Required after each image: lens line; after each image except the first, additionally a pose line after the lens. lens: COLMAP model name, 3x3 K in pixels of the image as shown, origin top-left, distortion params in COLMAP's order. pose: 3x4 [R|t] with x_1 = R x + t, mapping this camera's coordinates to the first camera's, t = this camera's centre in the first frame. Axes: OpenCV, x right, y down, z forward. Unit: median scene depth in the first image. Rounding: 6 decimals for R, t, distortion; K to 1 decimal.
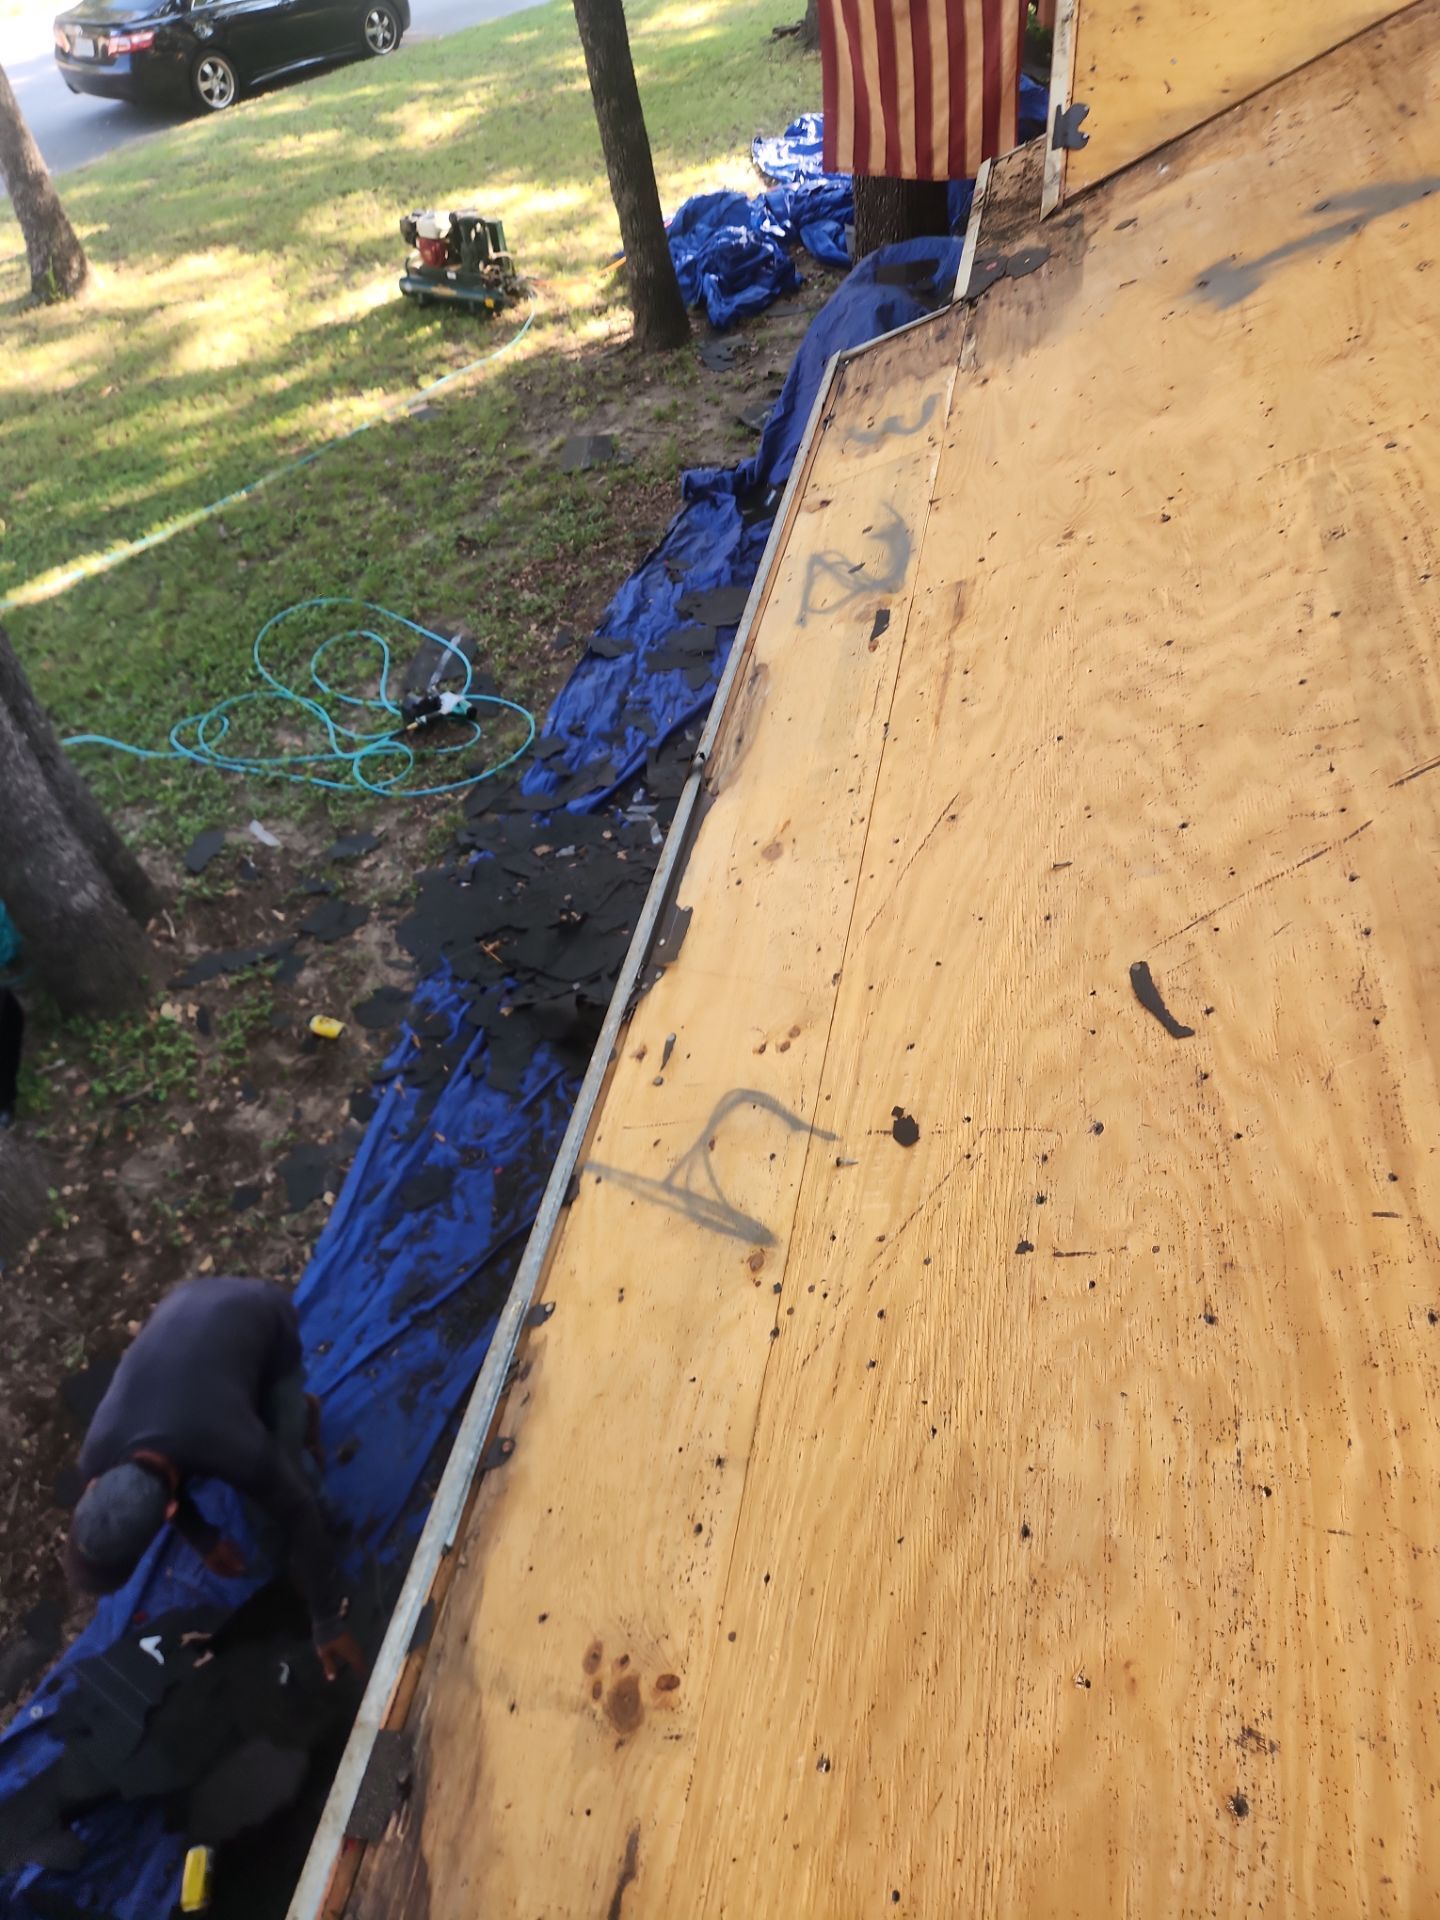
lens RADIAL K [[1284.8, 0, 738.9], [0, 1284.8, 929.2], [0, 0, 1]] dist [0.071339, -0.074058]
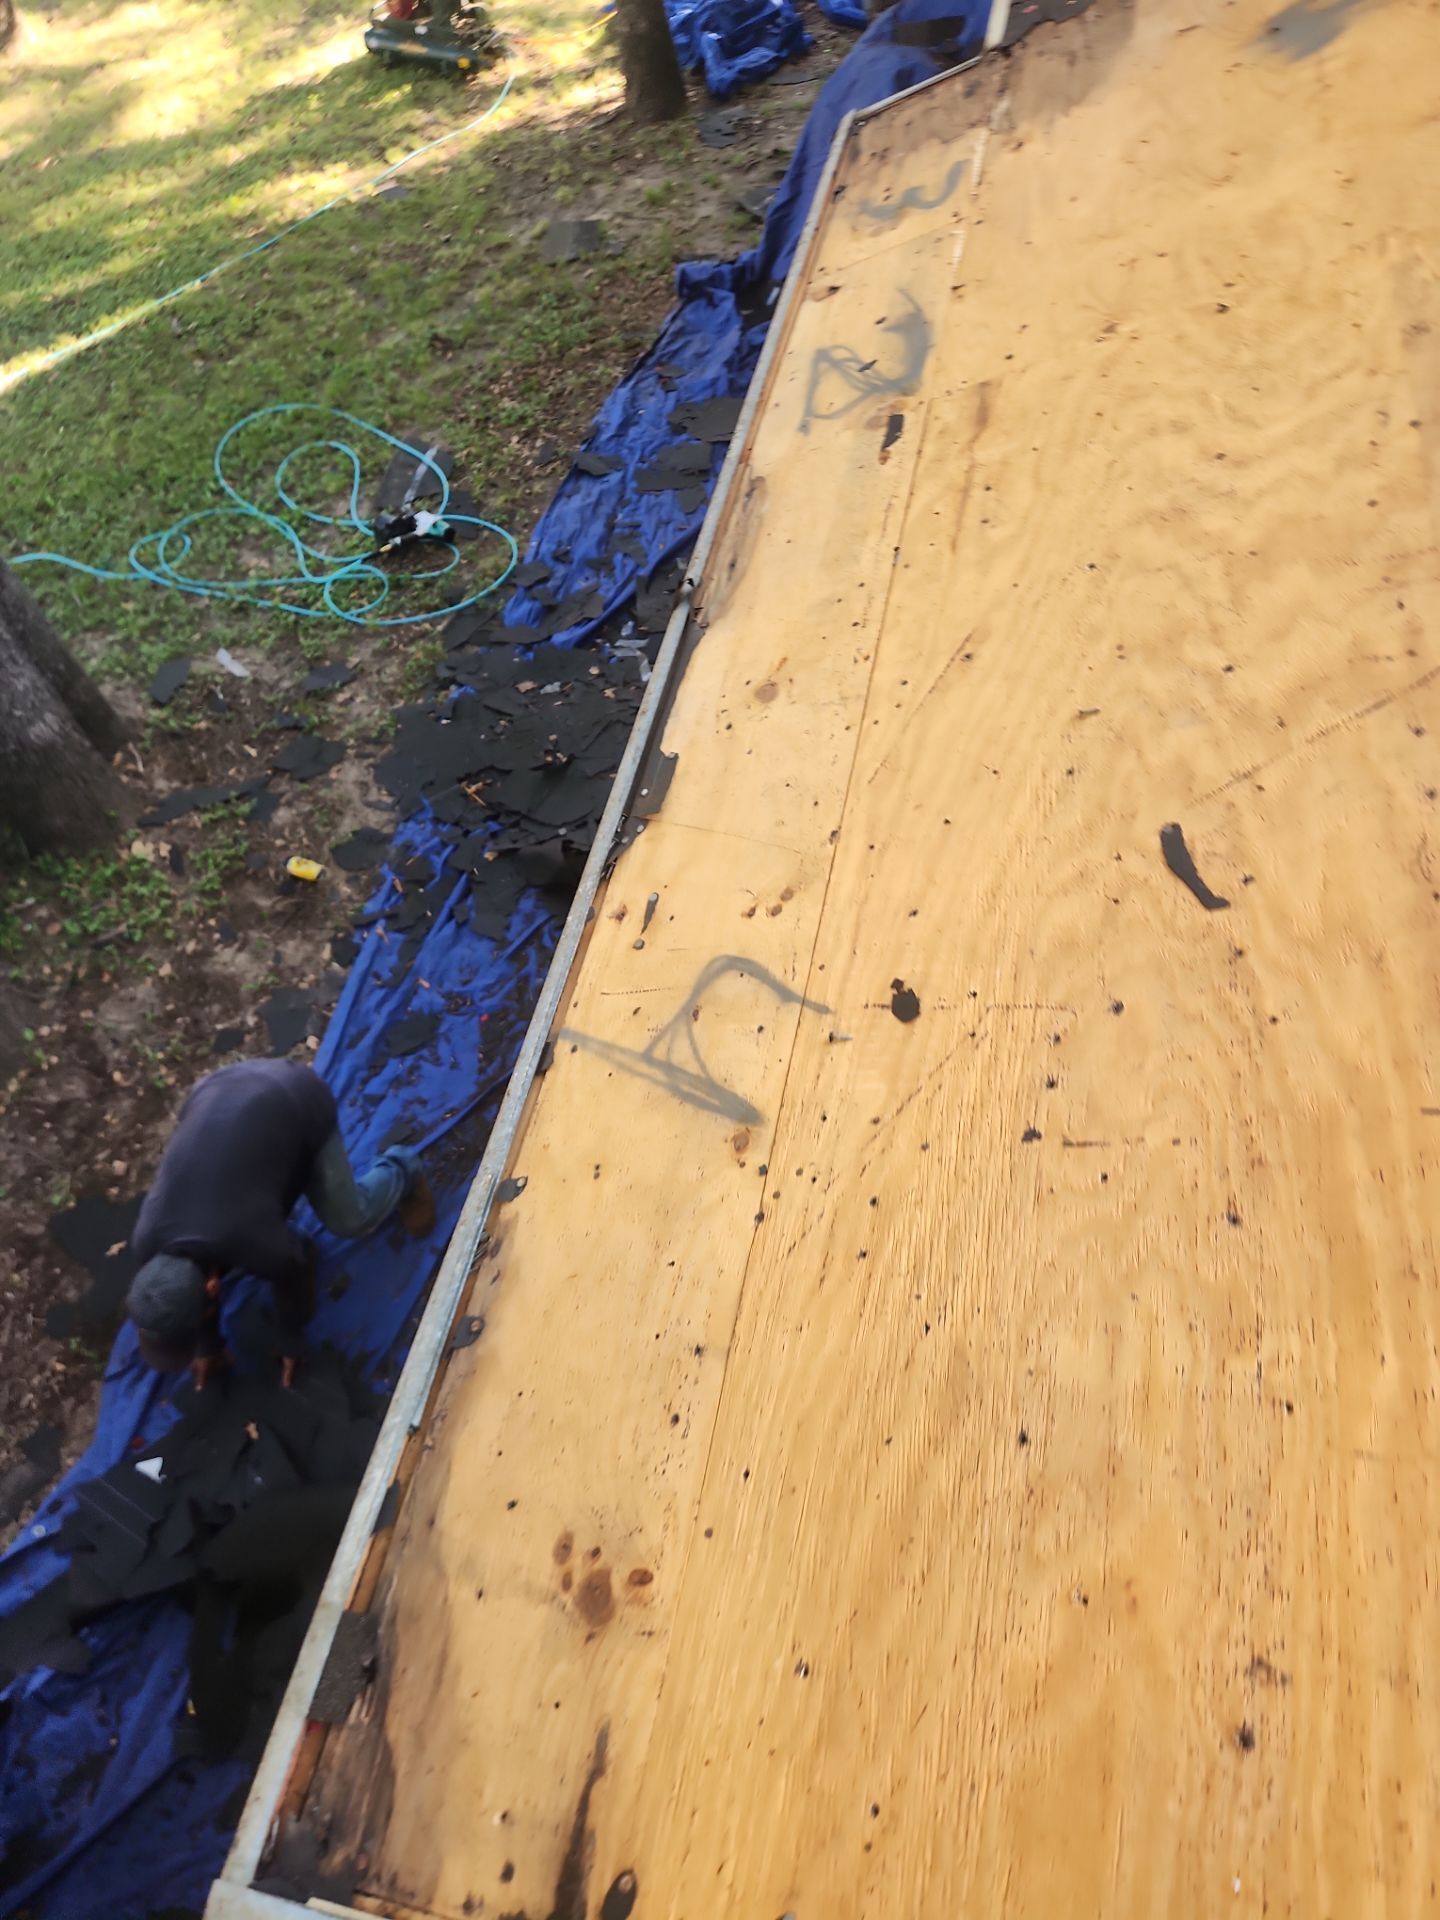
lens RADIAL K [[1284.8, 0, 741.5], [0, 1284.8, 965.3], [0, 0, 1]] dist [0.071339, -0.074058]
pose [[0.999866, 0.013572, 0.009119, 0.001130], [-0.014773, 0.988870, 0.148044, -0.002018], [-0.007008, -0.148159, 0.988939, 0.030922]]
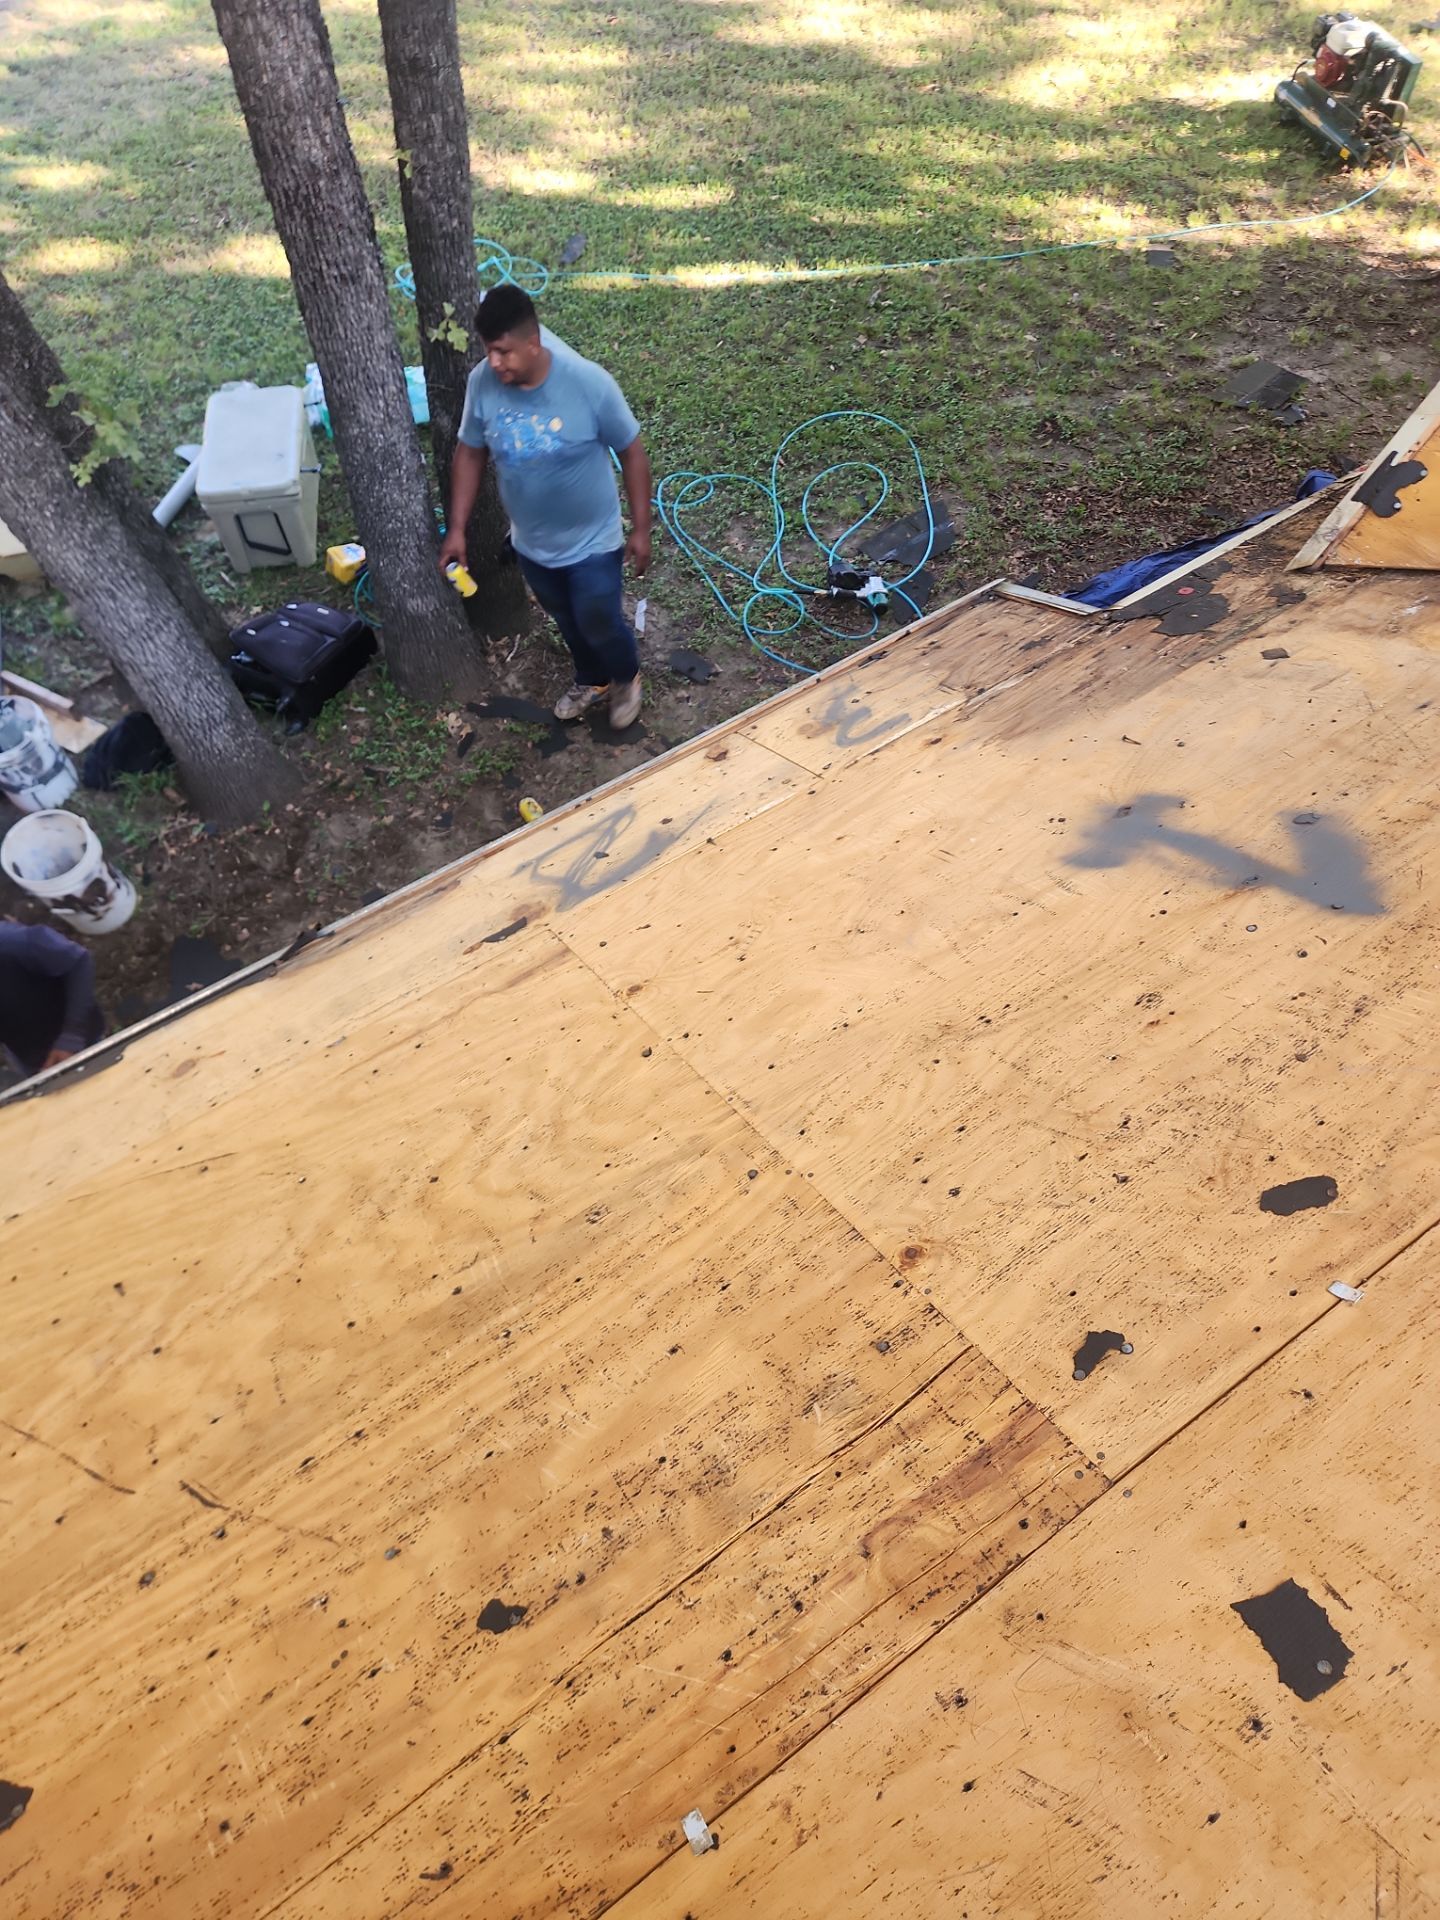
lens RADIAL K [[1284.8, 0, 741.1], [0, 1284.8, 936.0], [0, 0, 1]] dist [0.071339, -0.074058]
pose [[0.713813, 0.611491, -0.341396, 0.293772], [-0.525029, 0.789853, 0.316980, -0.326409], [0.463483, -0.047022, 0.884858, 0.102473]]
